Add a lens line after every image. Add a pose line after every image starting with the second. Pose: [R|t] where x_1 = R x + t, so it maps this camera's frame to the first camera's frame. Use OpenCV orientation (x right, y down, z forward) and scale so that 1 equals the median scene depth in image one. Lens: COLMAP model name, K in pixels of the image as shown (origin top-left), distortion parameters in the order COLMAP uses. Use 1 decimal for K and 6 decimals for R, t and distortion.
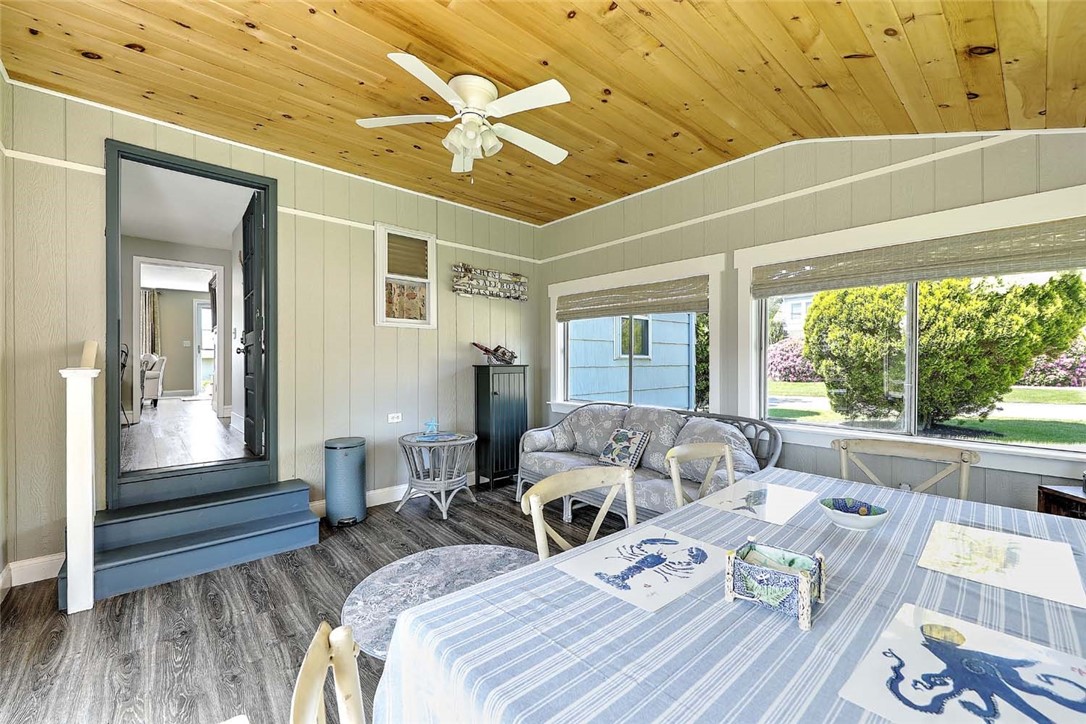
lens RADIAL K [[436.7, 0, 543.0], [0, 436.7, 362.0], [0, 0, 1]] dist [0.001897, -0.000371]
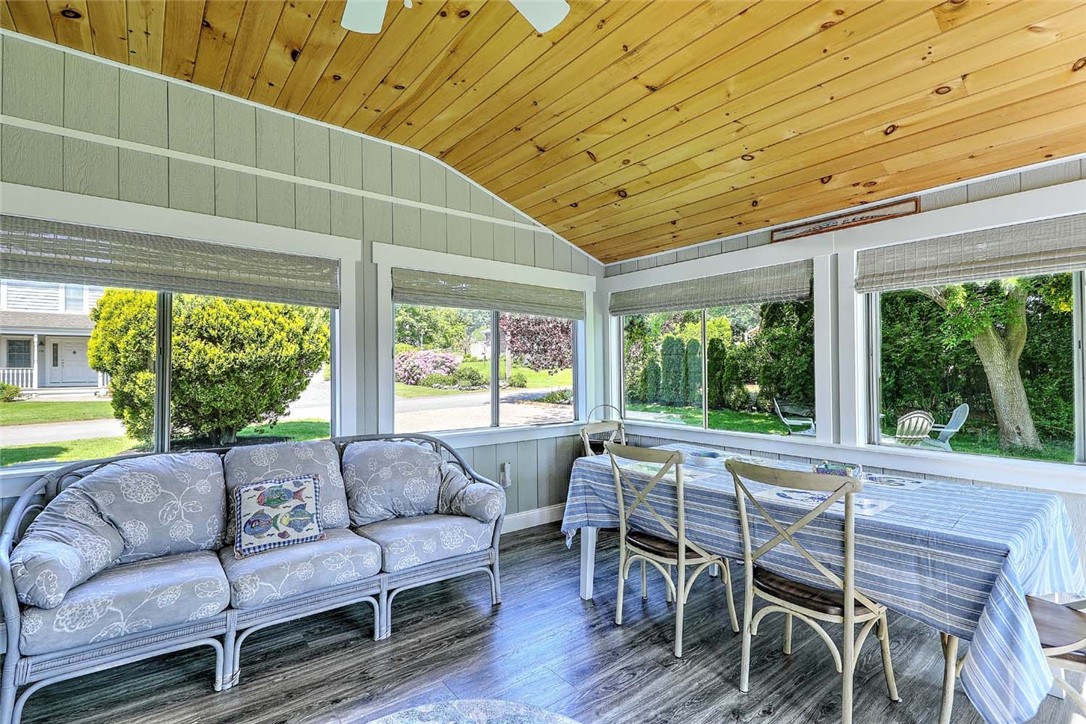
lens RADIAL K [[508.6, 0, 543.0], [0, 508.6, 362.0], [0, 0, 1]] dist [0.000984, 0.000070]
pose [[0.044836, 0.018108, 0.998830, -0.286147], [0.012542, 0.999747, -0.018687, 0.002278], [-0.998916, 0.013366, 0.044598, 0.331217]]
